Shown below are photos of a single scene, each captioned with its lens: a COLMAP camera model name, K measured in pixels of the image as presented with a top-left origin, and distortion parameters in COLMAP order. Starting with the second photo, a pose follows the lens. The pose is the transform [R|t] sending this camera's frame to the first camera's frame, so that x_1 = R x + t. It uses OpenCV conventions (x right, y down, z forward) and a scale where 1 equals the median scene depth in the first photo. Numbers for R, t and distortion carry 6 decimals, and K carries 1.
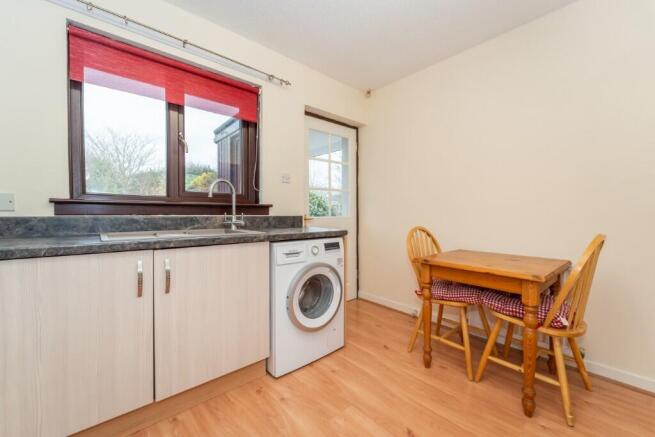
lens RADIAL K [[265.4, 0, 327.5], [0, 265.4, 218.5], [0, 0, 1]] dist [0.000260, 0.000003]
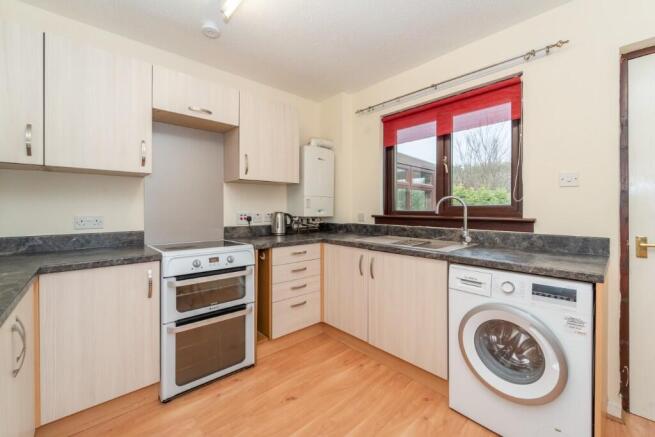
lens RADIAL K [[278.4, 0, 316.1], [0, 278.4, 207.5], [0, 0, 1]] dist [-0.000694, -0.000096]
pose [[-0.028054, -0.001081, -0.999606, 0.743615], [-0.017640, 0.999844, -0.000586, -0.092575], [0.999451, 0.017617, -0.028069, 0.495779]]
